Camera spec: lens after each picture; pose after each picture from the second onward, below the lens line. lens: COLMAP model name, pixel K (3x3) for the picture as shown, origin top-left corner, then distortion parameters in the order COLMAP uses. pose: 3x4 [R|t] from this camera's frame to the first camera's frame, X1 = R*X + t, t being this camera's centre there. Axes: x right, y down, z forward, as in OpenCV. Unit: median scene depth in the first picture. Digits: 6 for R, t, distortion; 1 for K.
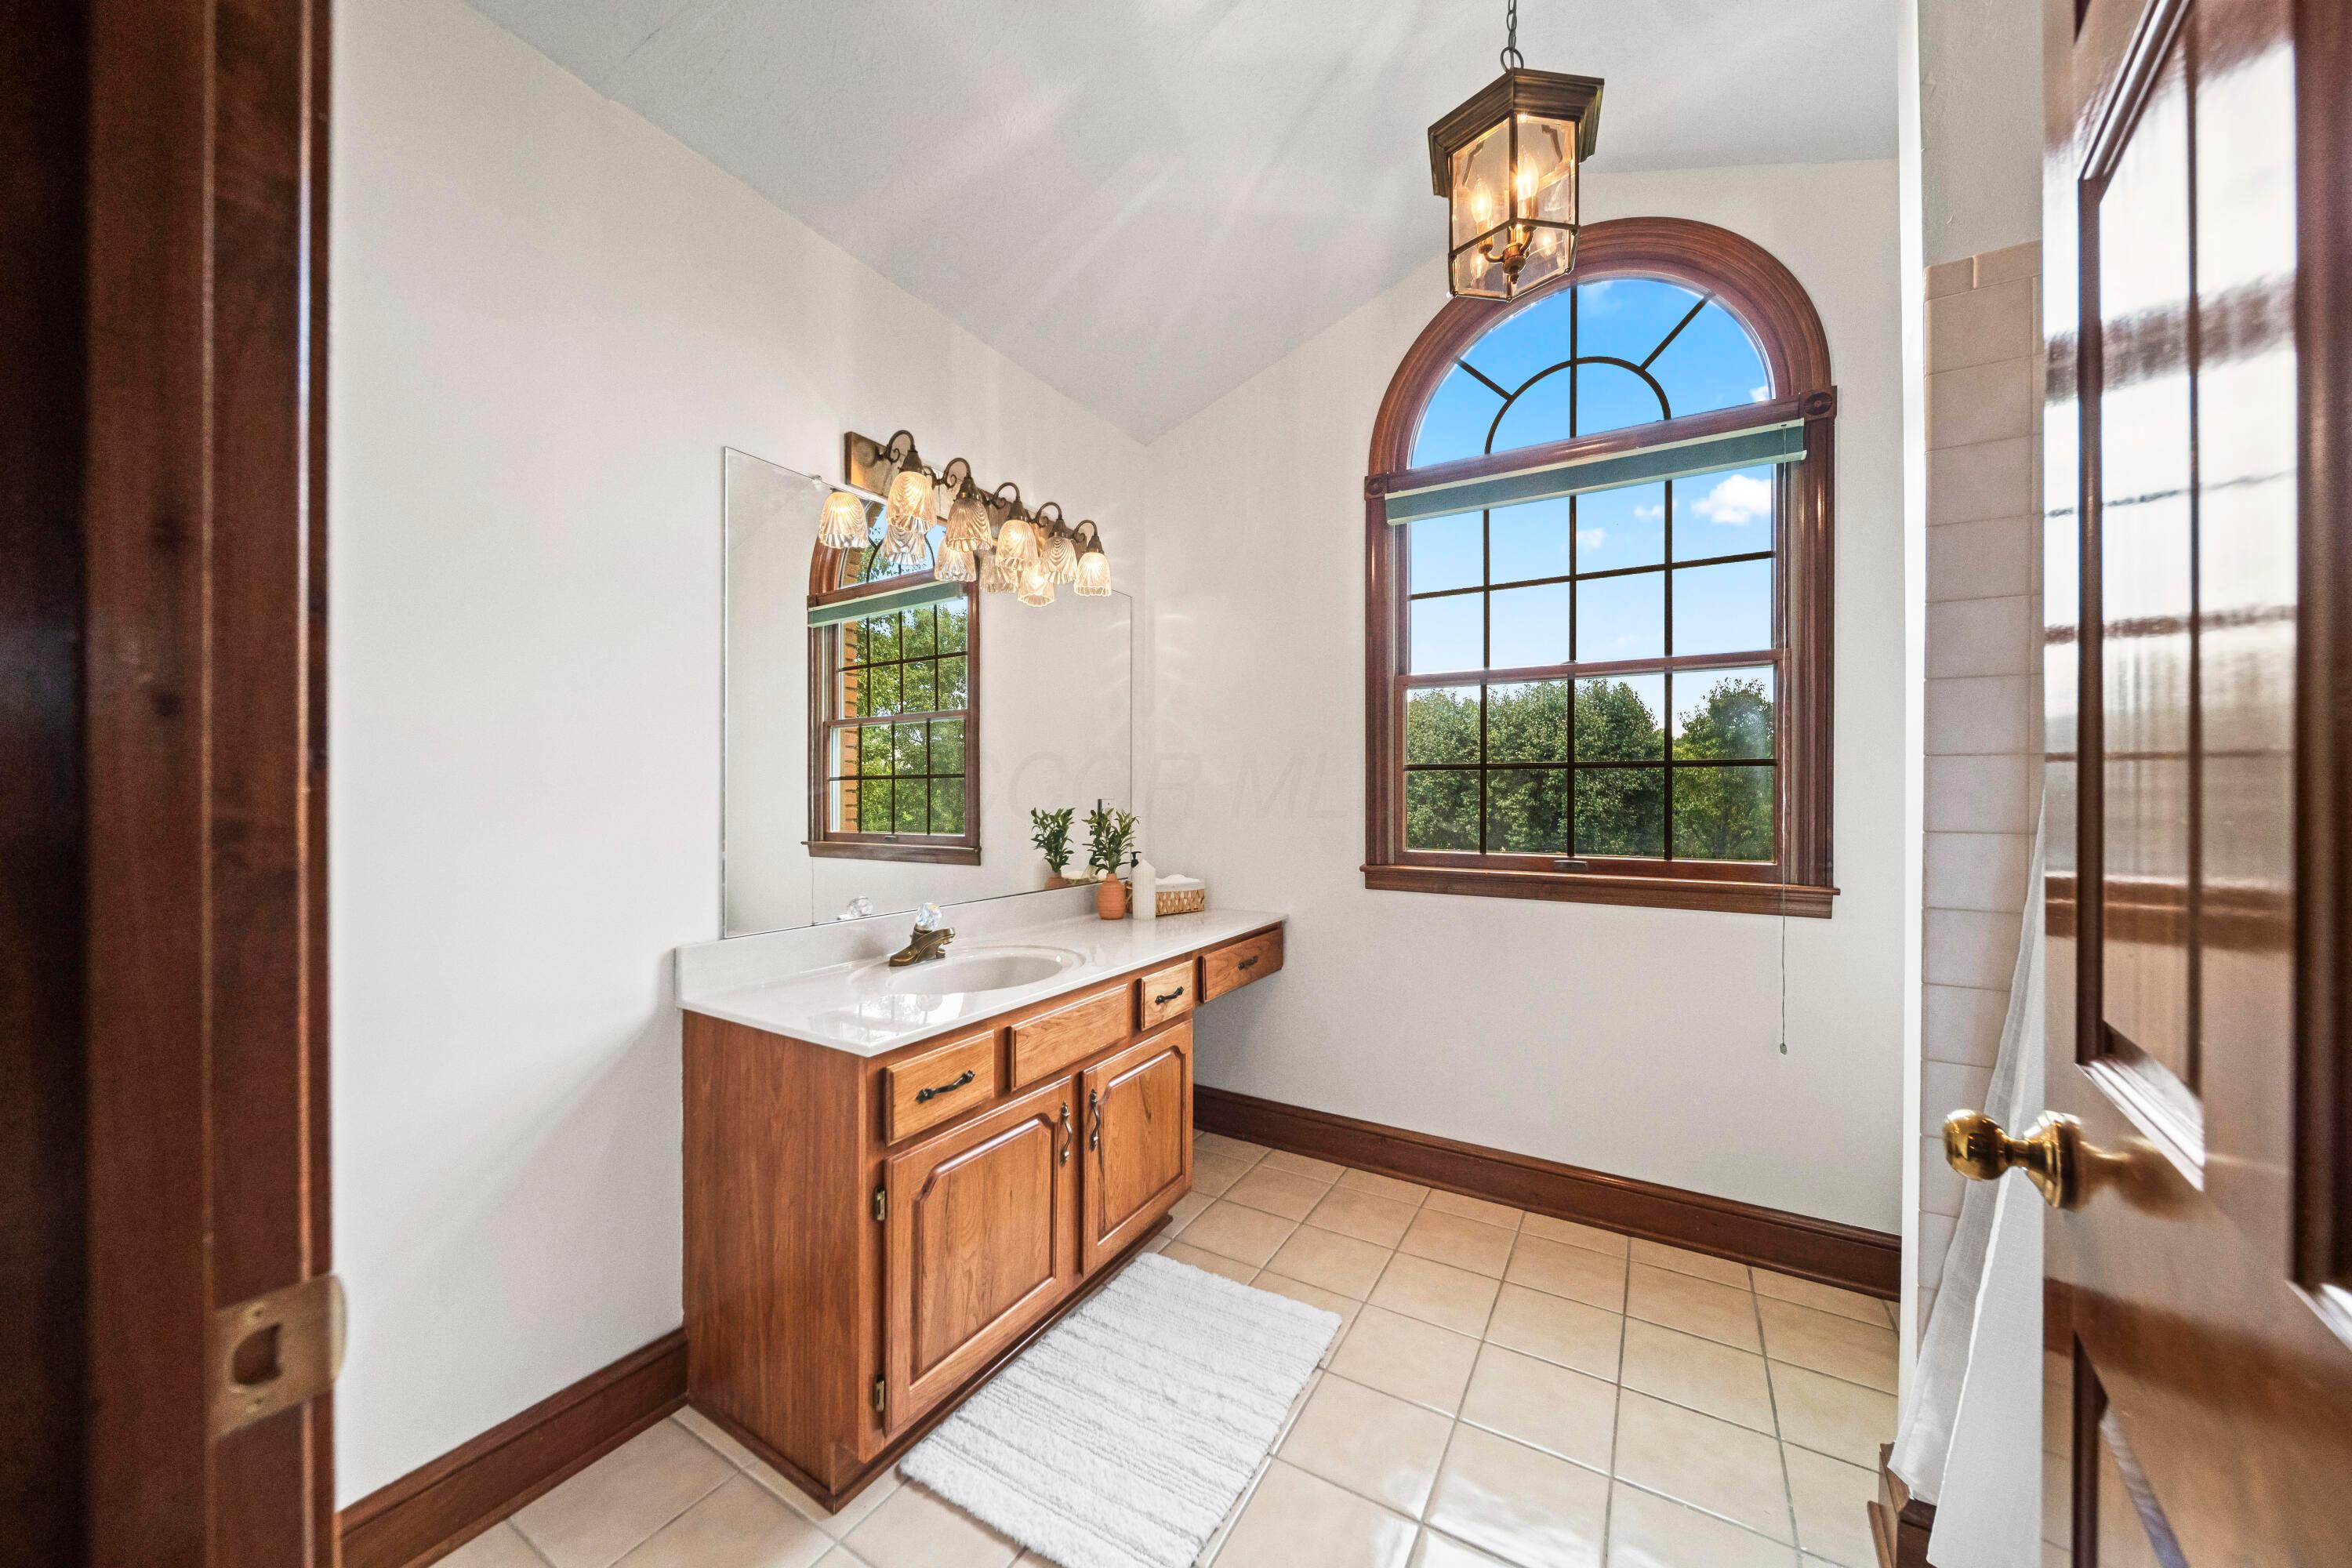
lens RADIAL K [[831.0, 0, 1172.0], [0, 831.0, 791.6], [0, 0, 1]] dist [-0.001253, -0.000136]
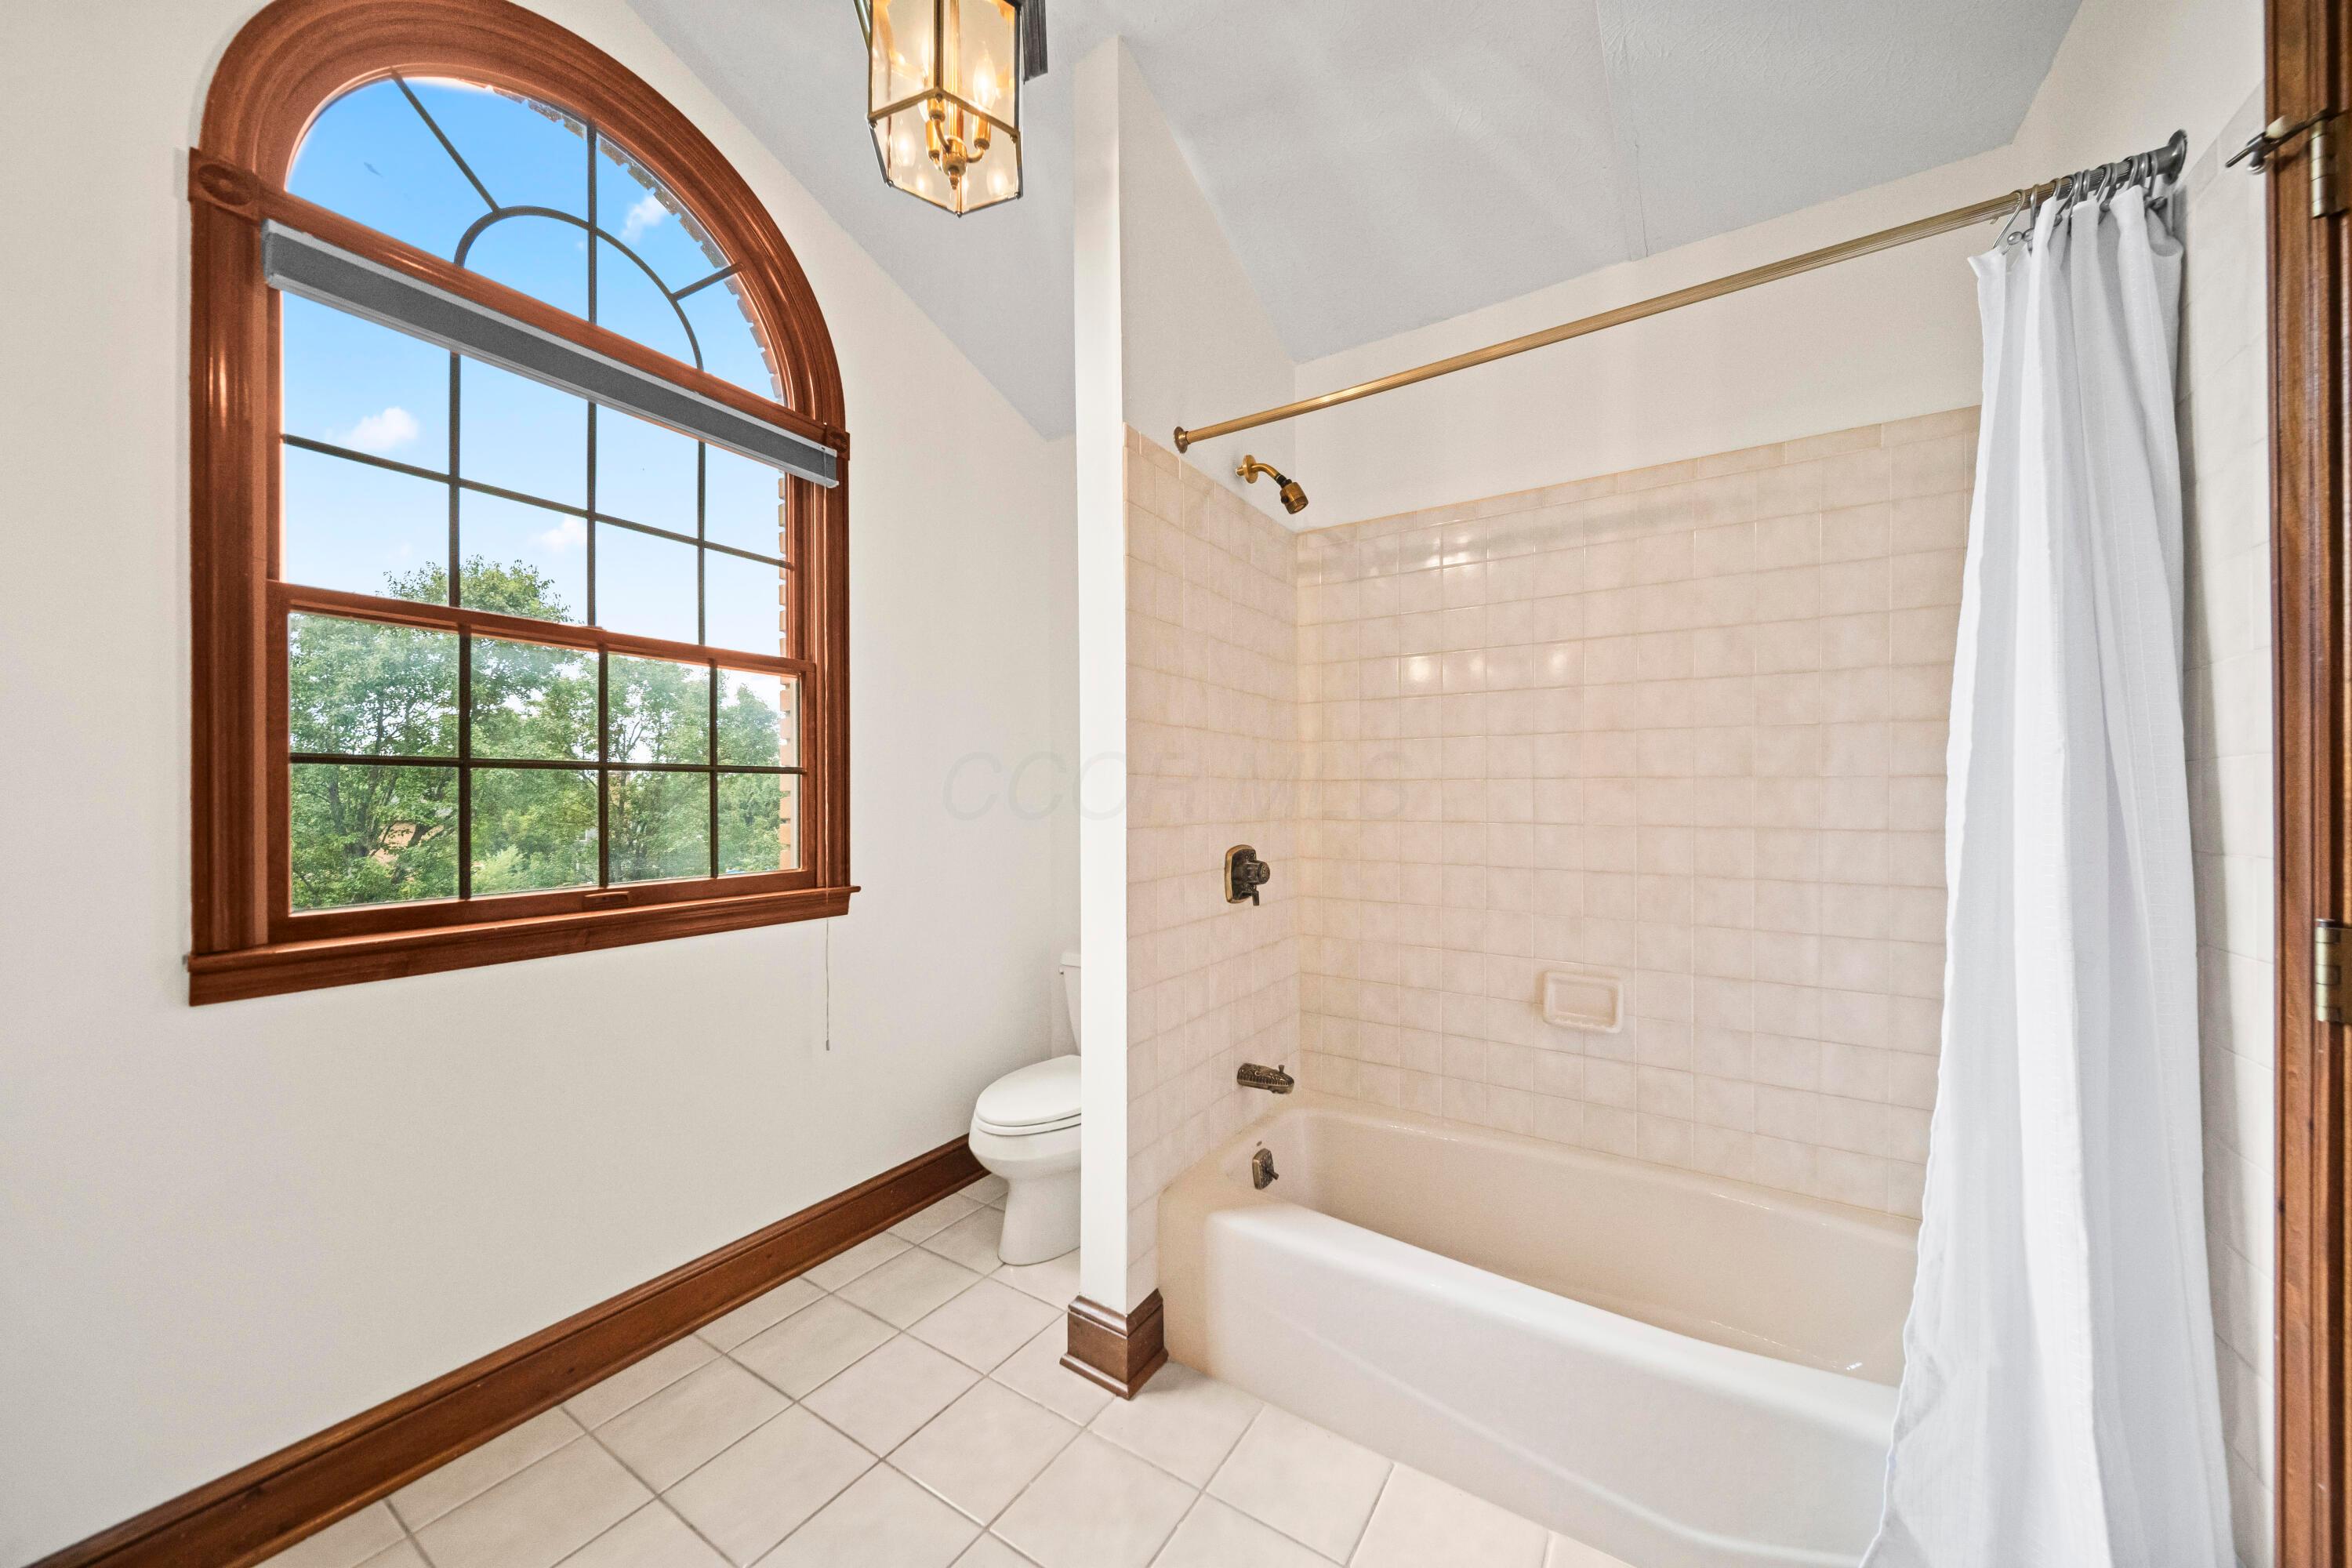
lens RADIAL K [[831.0, 0, 1173.7], [0, 831.0, 788.9], [0, 0, 1]] dist [-0.001253, -0.000136]
pose [[0.032676, 0.006970, 0.999442, -0.248532], [0.000512, 0.999975, -0.006990, -0.004436], [-0.999466, 0.000740, 0.032672, 0.453444]]
